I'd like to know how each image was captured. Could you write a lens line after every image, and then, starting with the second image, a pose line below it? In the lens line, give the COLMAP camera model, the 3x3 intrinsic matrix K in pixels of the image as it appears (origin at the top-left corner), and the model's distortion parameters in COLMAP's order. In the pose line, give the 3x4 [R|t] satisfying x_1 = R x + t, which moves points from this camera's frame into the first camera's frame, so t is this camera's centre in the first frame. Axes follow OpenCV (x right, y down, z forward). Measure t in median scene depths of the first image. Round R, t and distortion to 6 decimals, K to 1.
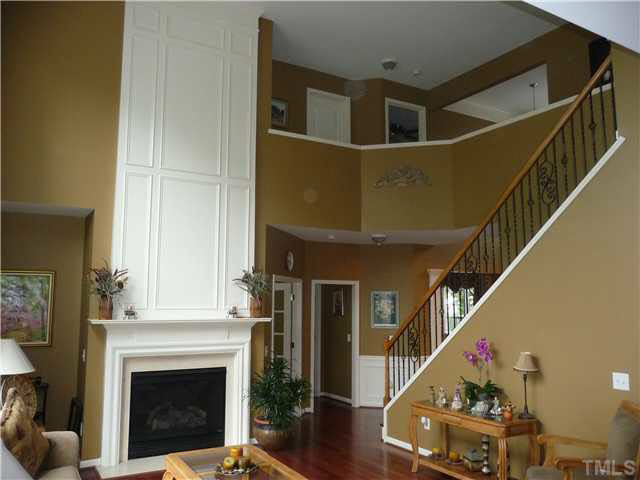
lens RADIAL K [[542.2, 0, 320.0], [0, 542.2, 240.0], [0, 0, 1]] dist [-0.017187, 0.000505]
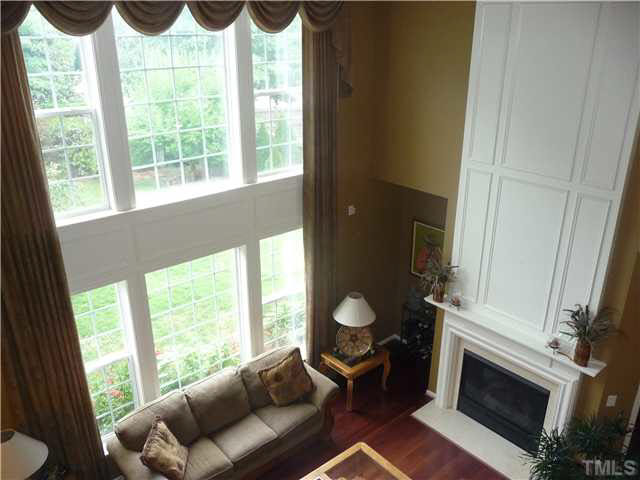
lens RADIAL K [[542.2, 0, 320.0], [0, 542.2, 240.0], [0, 0, 1]] dist [-0.017187, 0.000505]
pose [[0.151807, 0.356276, -0.921966, 0.546747], [0.117536, 0.919652, 0.374735, -0.408694], [0.981397, -0.165252, 0.097734, 0.632982]]
